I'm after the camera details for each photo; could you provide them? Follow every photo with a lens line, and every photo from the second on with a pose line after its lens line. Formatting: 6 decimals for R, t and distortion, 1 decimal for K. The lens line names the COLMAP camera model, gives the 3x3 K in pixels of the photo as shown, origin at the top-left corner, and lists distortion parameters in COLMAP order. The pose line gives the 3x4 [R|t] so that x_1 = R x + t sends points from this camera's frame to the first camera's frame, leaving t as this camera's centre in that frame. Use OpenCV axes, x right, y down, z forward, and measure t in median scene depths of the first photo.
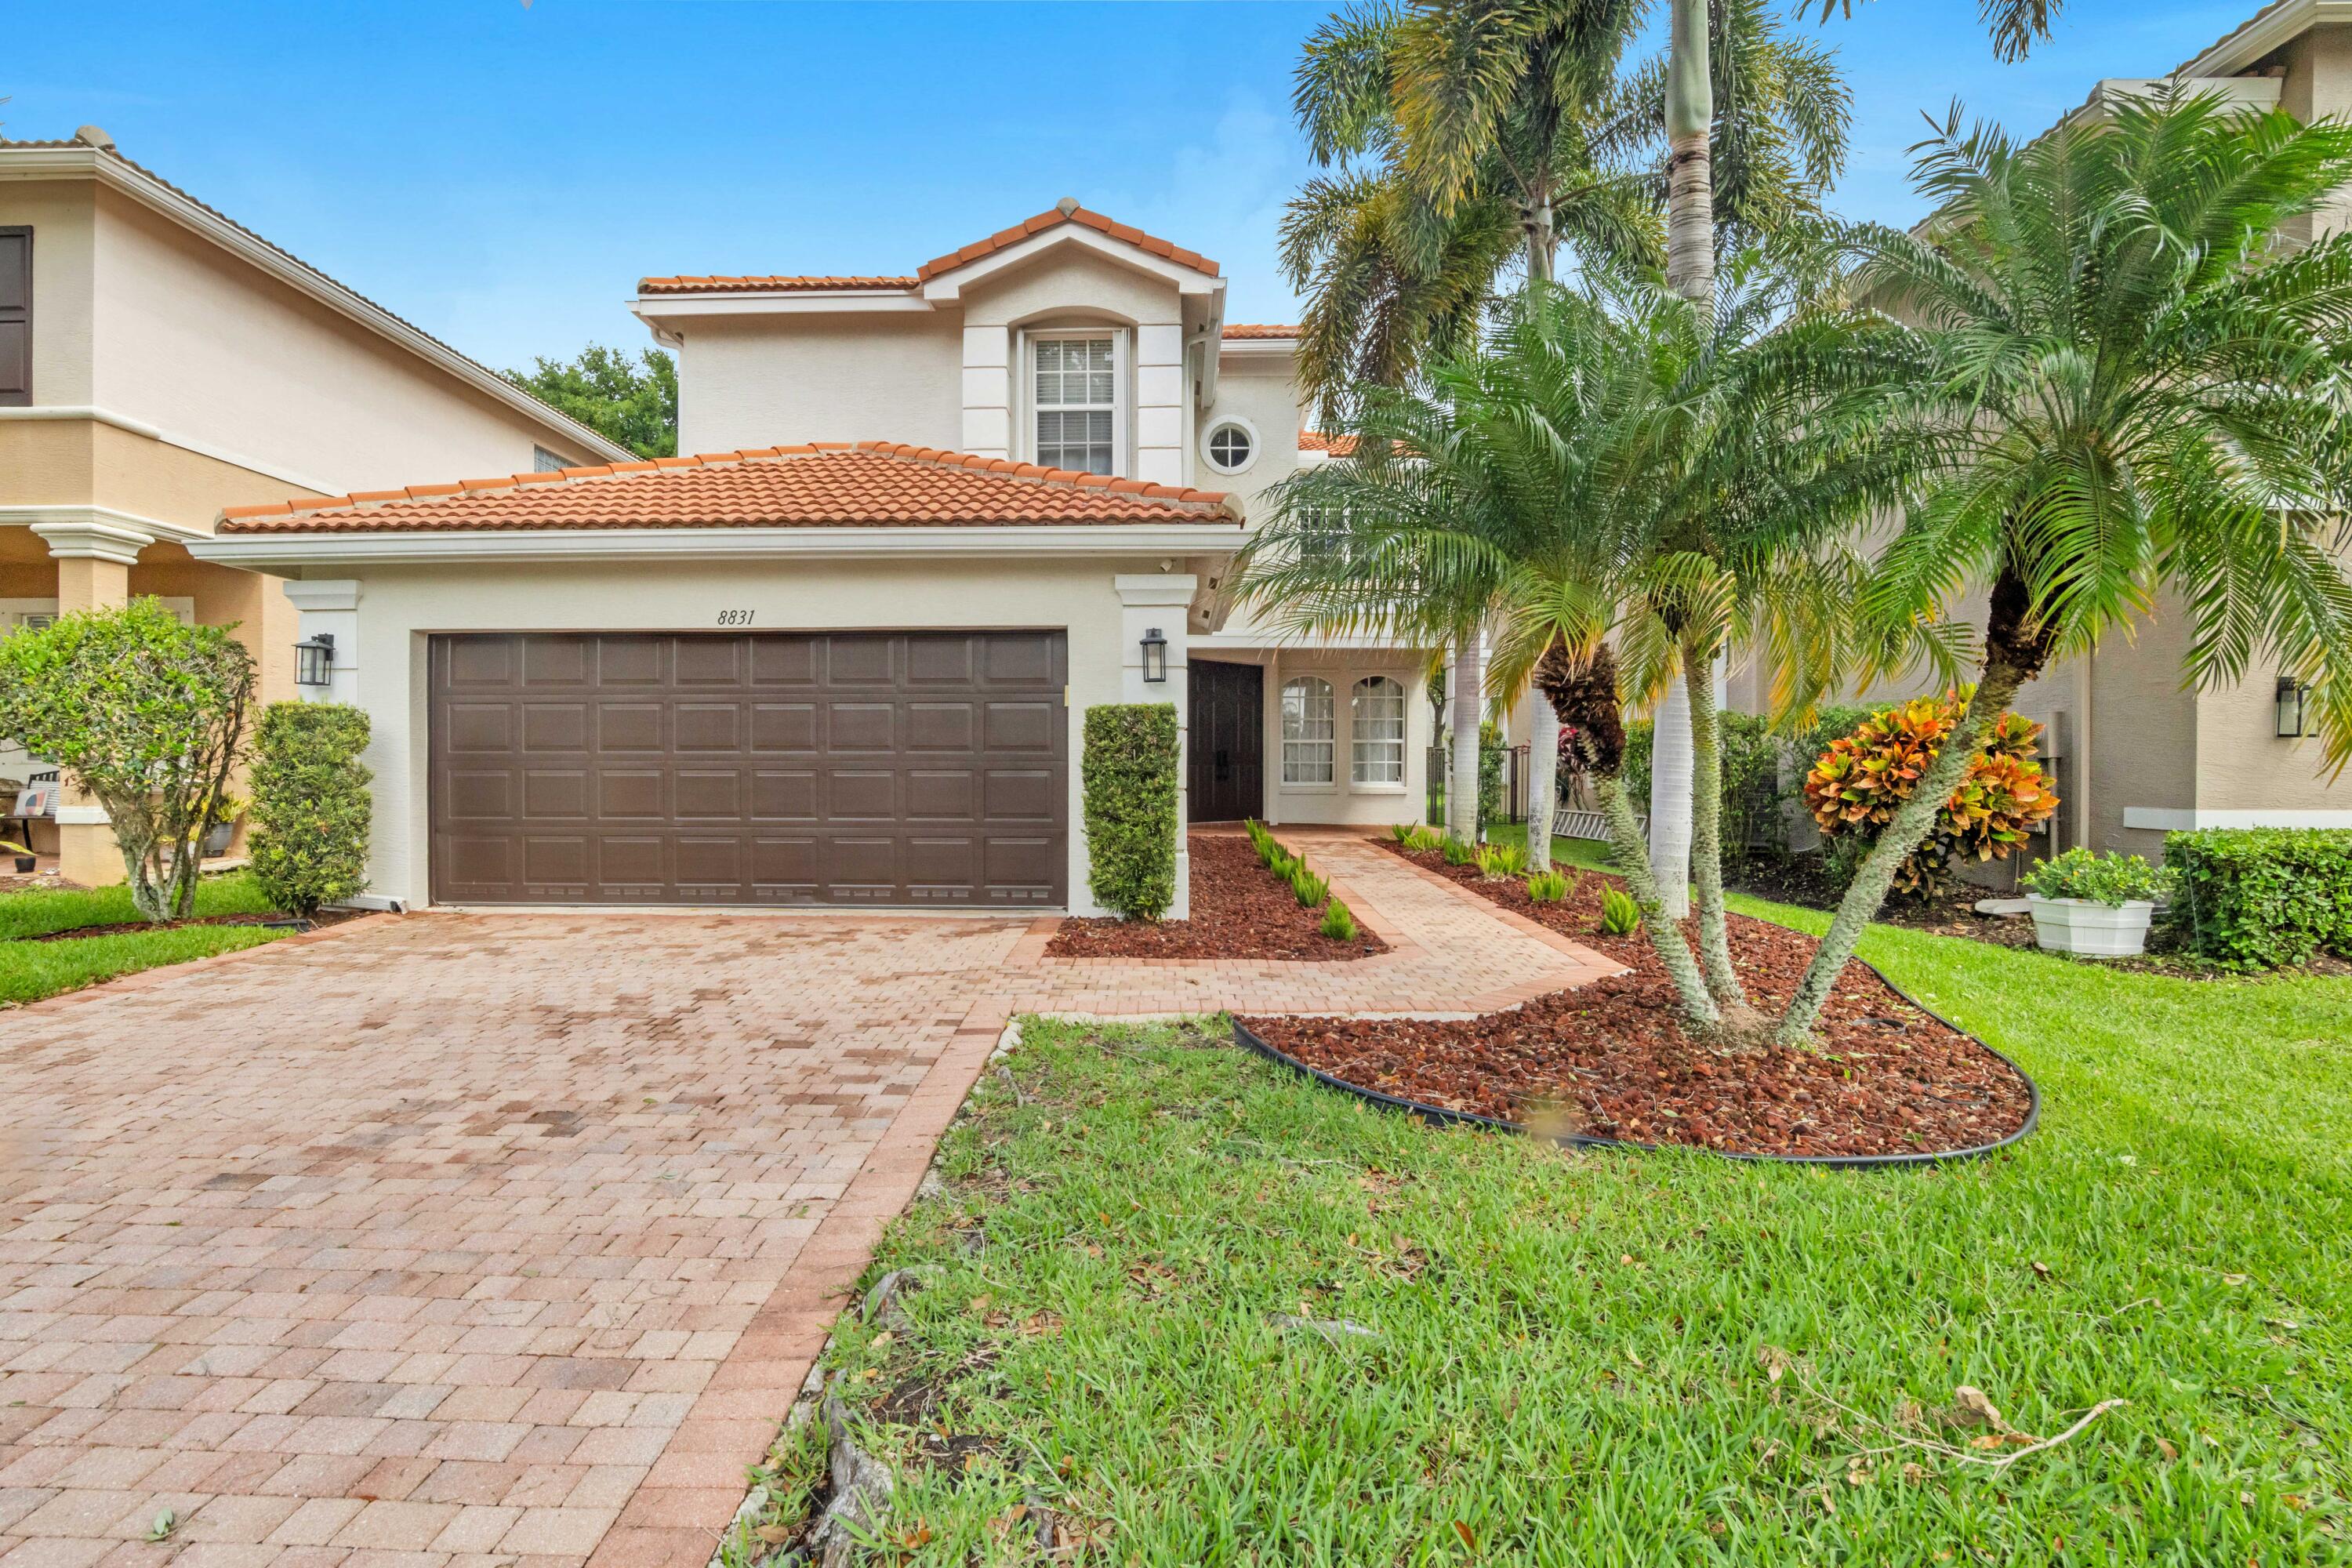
lens RADIAL K [[1123.8, 0, 1165.0], [0, 1123.8, 780.0], [0, 0, 1]] dist [-0.035370, 0.006205]
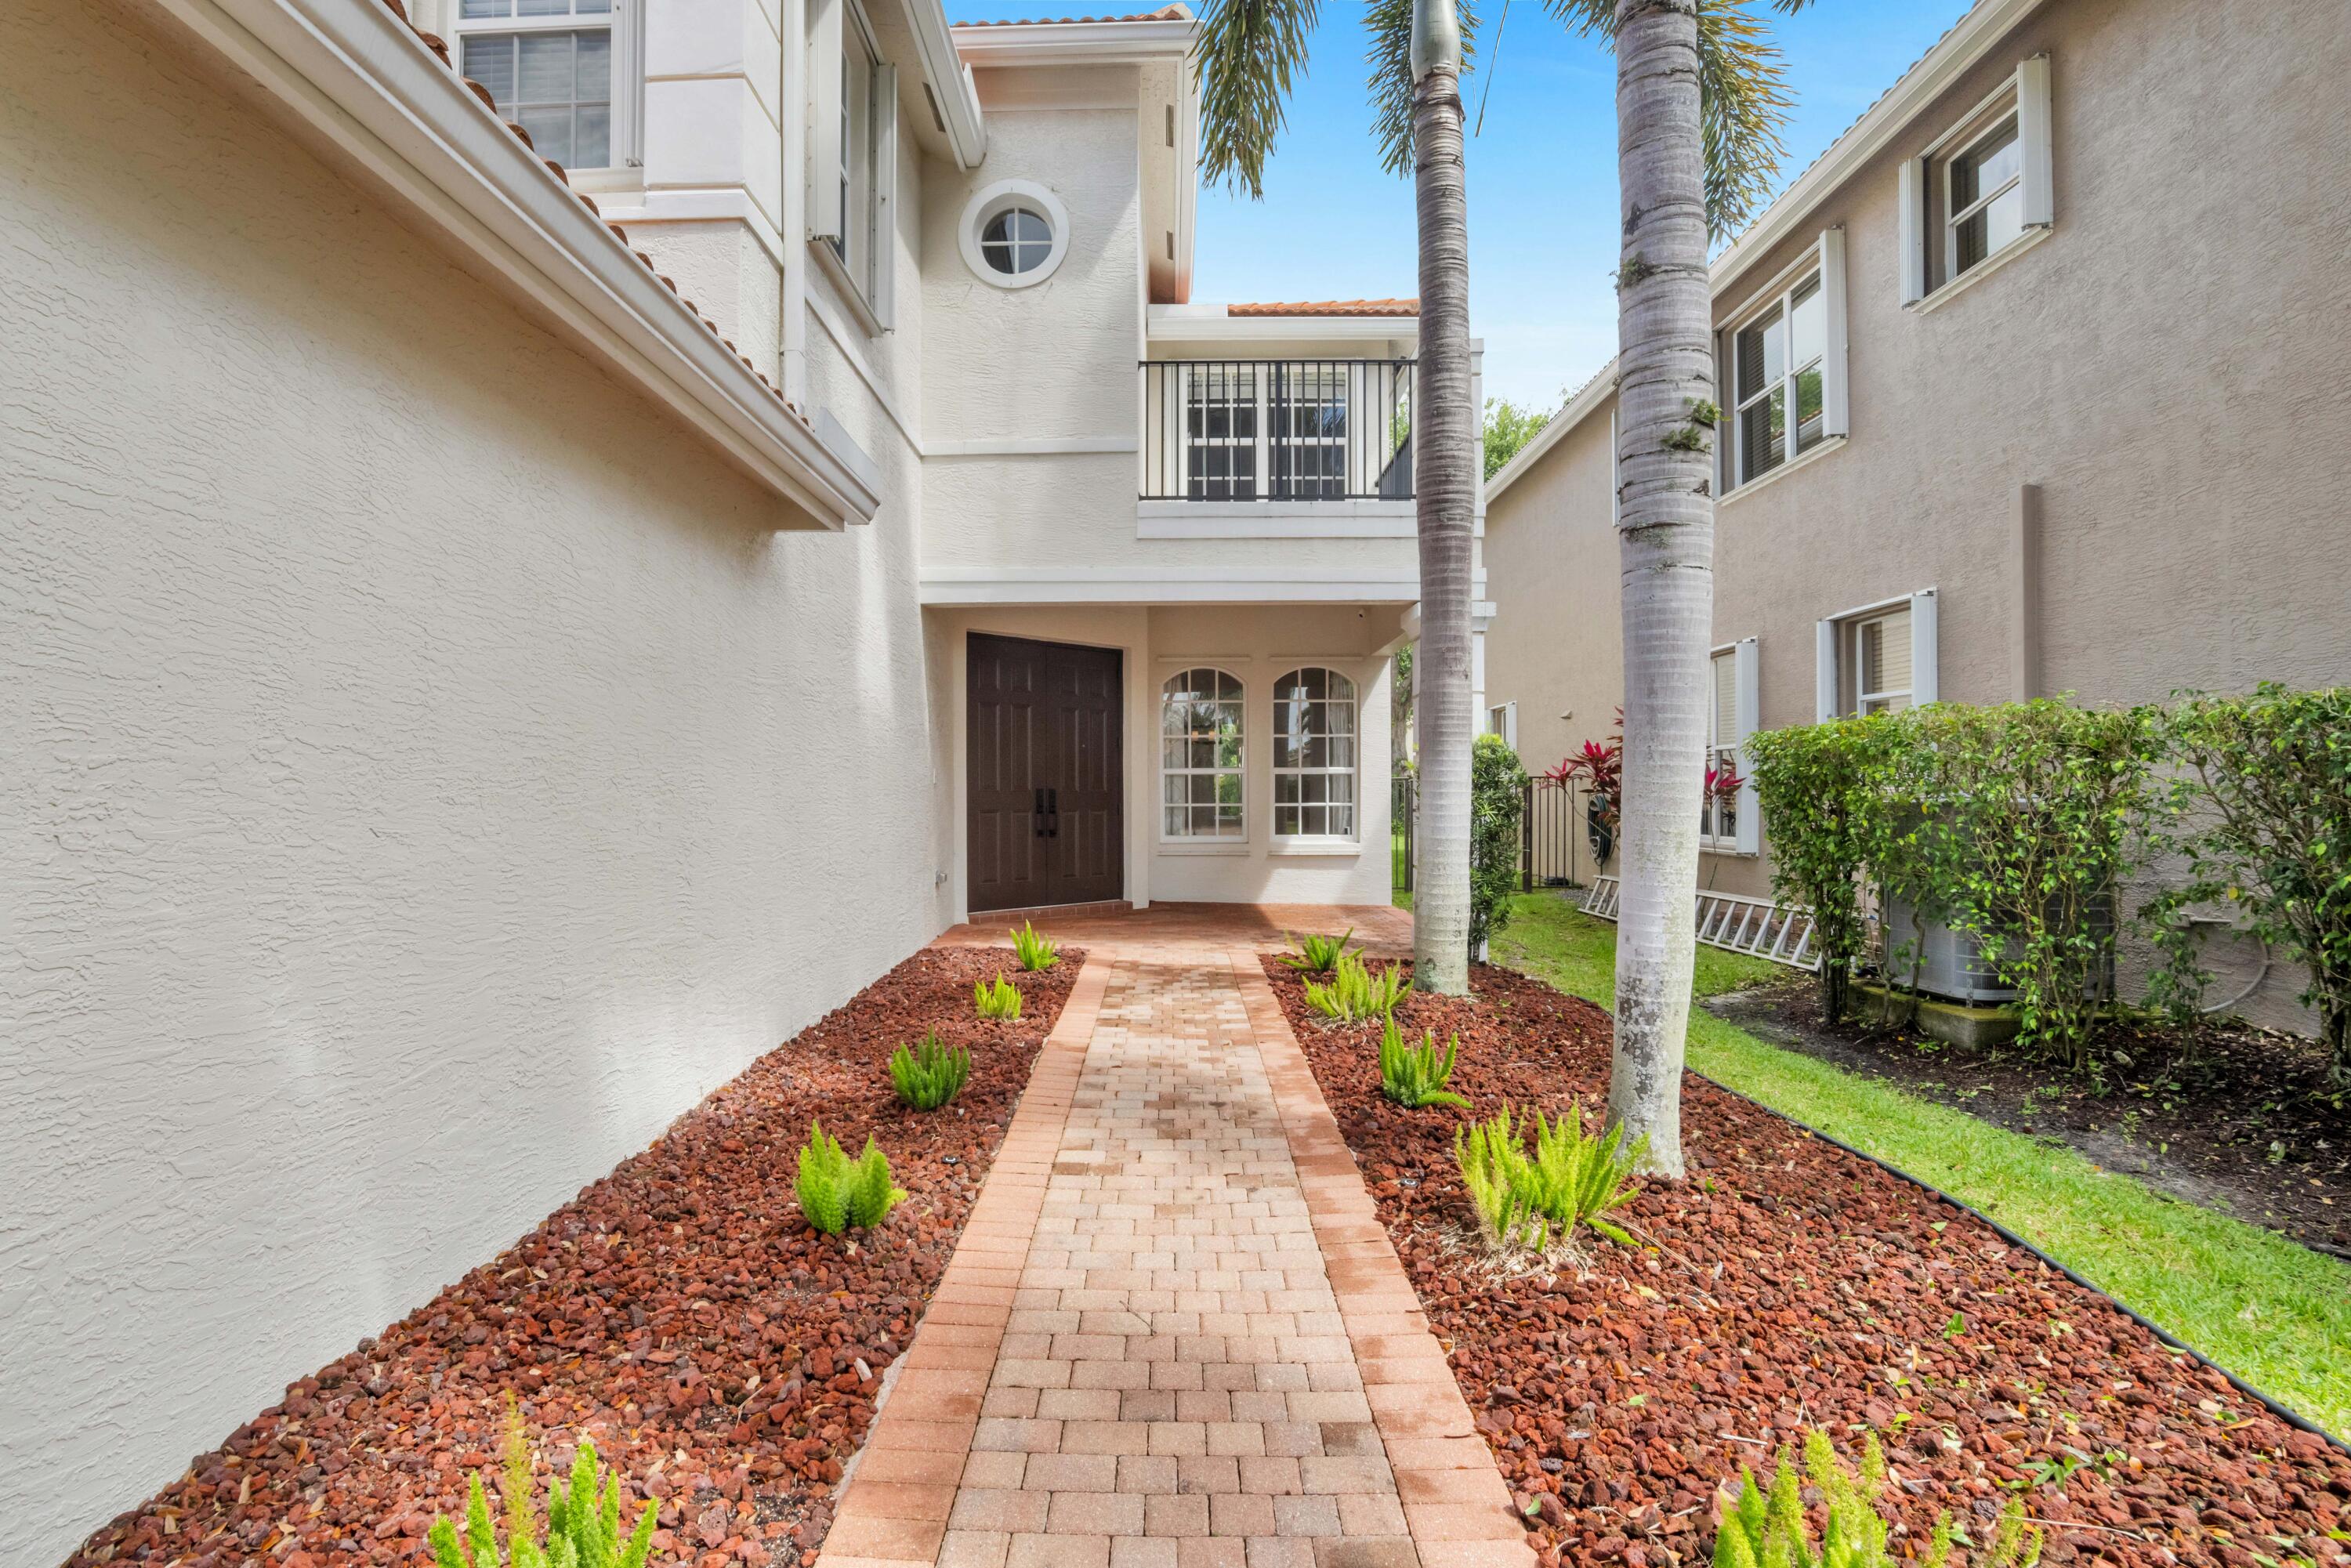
lens RADIAL K [[1123.2, 0, 1159.5], [0, 1123.2, 791.4], [0, 0, 1]] dist [-0.035370, 0.006205]
pose [[0.999982, -0.003762, -0.004620, 0.169948], [0.003706, 0.999921, -0.012029, -0.024329], [0.004665, 0.012011, 0.999917, 0.594914]]
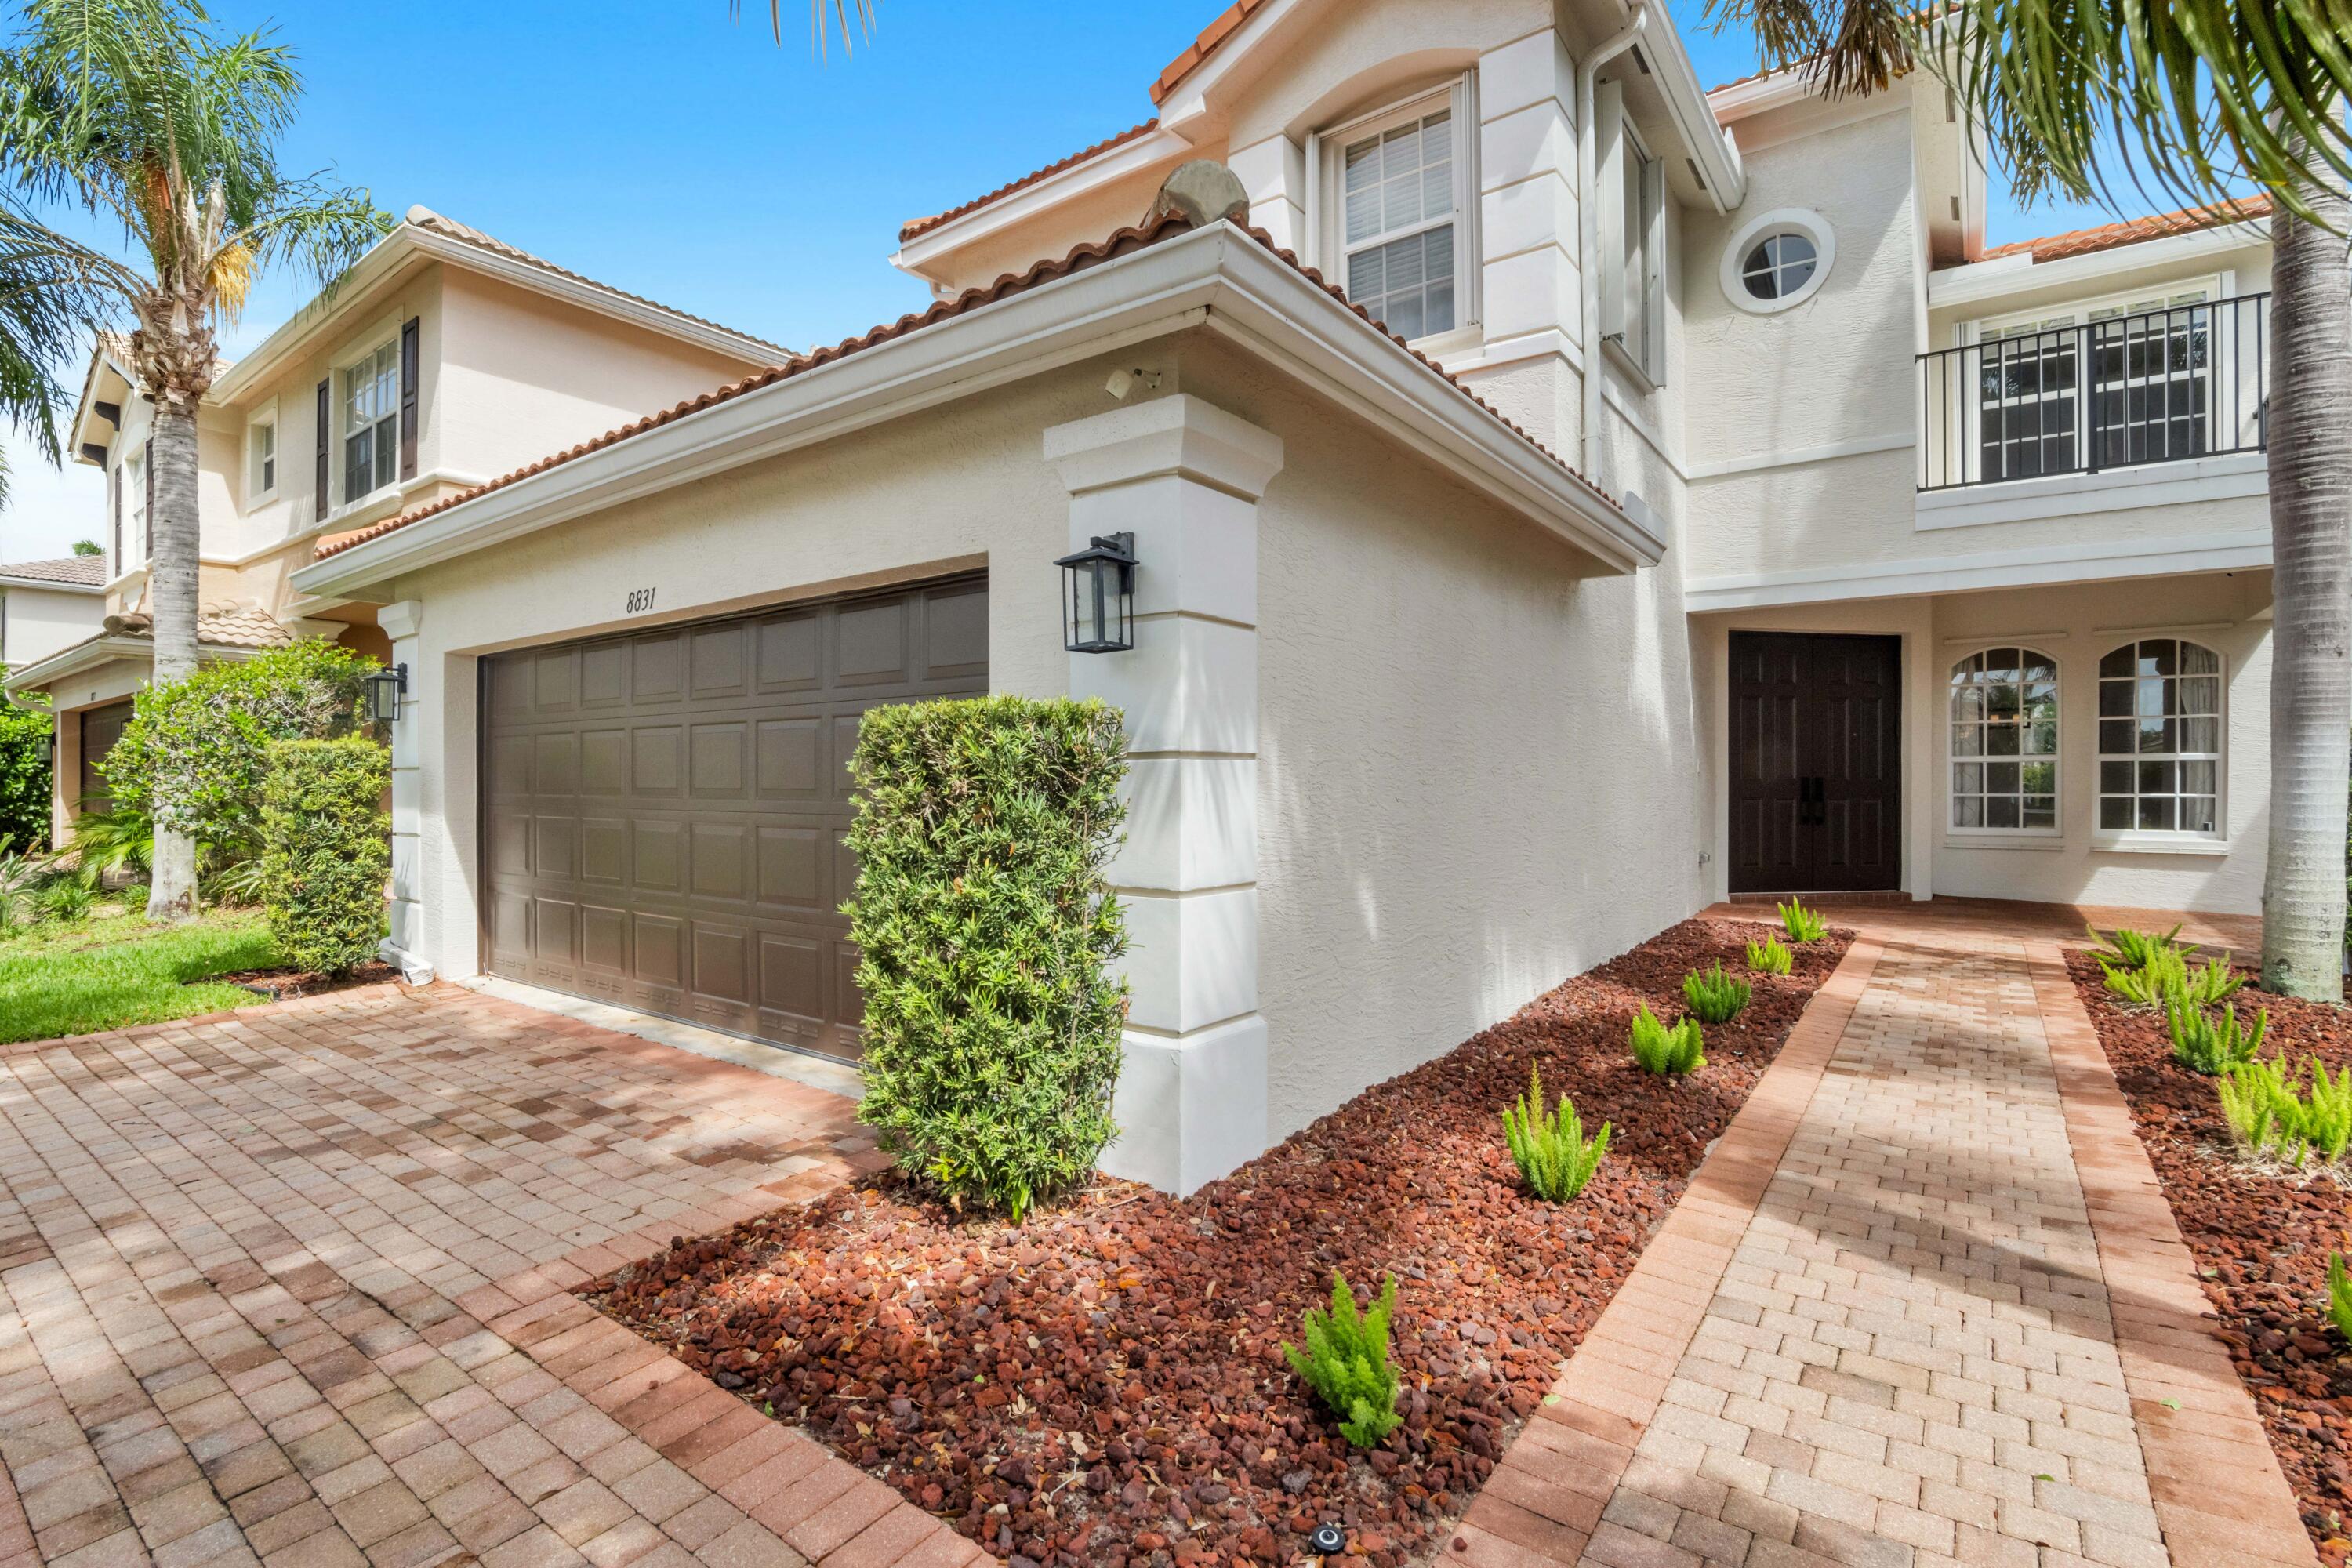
lens RADIAL K [[1123.8, 0, 1135.4], [0, 1123.8, 784.9], [0, 0, 1]] dist [-0.035370, 0.006205]
pose [[0.798285, 0.000828, -0.602280, 0.180289], [-0.006693, 0.999950, -0.007496, -0.021008], [0.602243, 0.010015, 0.798250, 0.434970]]
